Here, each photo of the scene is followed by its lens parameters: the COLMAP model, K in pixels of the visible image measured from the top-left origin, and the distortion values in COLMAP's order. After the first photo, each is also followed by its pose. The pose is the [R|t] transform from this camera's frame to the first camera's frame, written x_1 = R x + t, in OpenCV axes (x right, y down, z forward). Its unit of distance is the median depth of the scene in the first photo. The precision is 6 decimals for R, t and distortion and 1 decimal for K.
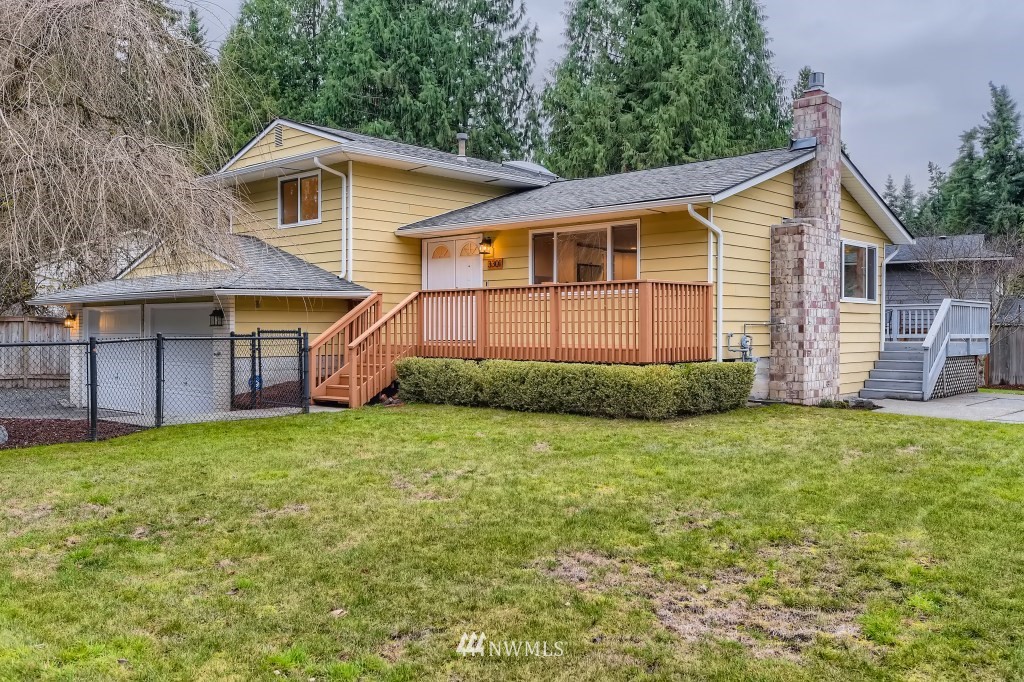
lens RADIAL K [[857.6, 0, 512.0], [0, 857.6, 341.0], [0, 0, 1]] dist [0.002781, -0.002575]
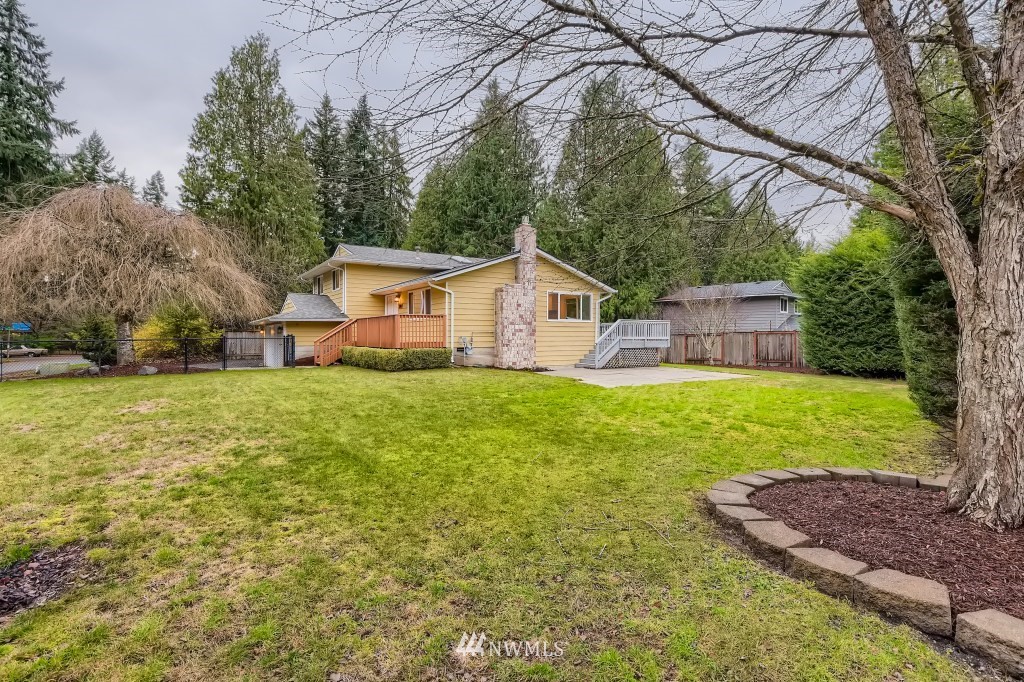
lens RADIAL K [[480.6, 0, 517.7], [0, 480.6, 337.4], [0, 0, 1]] dist [-0.000996, -0.000722]
pose [[0.971432, 0.001312, -0.237316, 0.627573], [-0.003398, 0.999959, -0.008381, 0.003942], [0.237296, 0.008948, 0.971396, -0.184388]]
